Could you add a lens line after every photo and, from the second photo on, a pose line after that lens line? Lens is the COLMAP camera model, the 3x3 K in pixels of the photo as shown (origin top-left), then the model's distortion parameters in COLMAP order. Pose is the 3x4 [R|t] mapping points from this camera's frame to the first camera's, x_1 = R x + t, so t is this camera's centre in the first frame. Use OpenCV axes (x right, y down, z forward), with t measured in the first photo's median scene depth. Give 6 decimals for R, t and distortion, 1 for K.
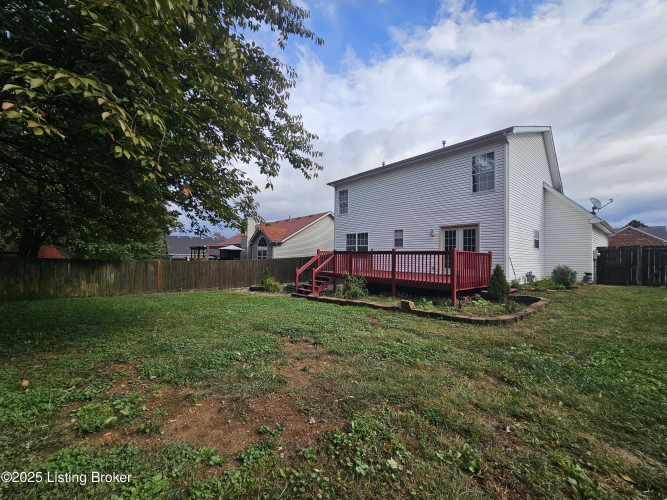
lens RADIAL K [[273.3, 0, 333.9], [0, 273.3, 252.0], [0, 0, 1]] dist [-0.001197, 0.000042]
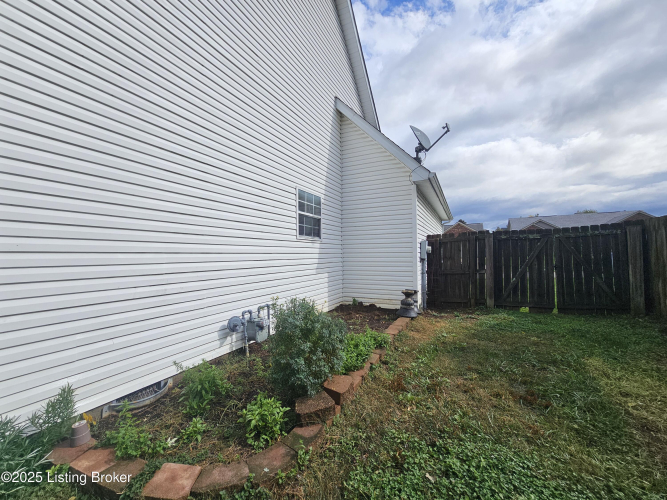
lens RADIAL K [[273.3, 0, 333.9], [0, 273.3, 252.0], [0, 0, 1]] dist [-0.001197, 0.000042]
pose [[0.919565, -0.023077, 0.392260, 0.624611], [0.019252, 0.999721, 0.013682, 0.003583], [-0.392466, -0.005029, 0.919753, 0.619012]]
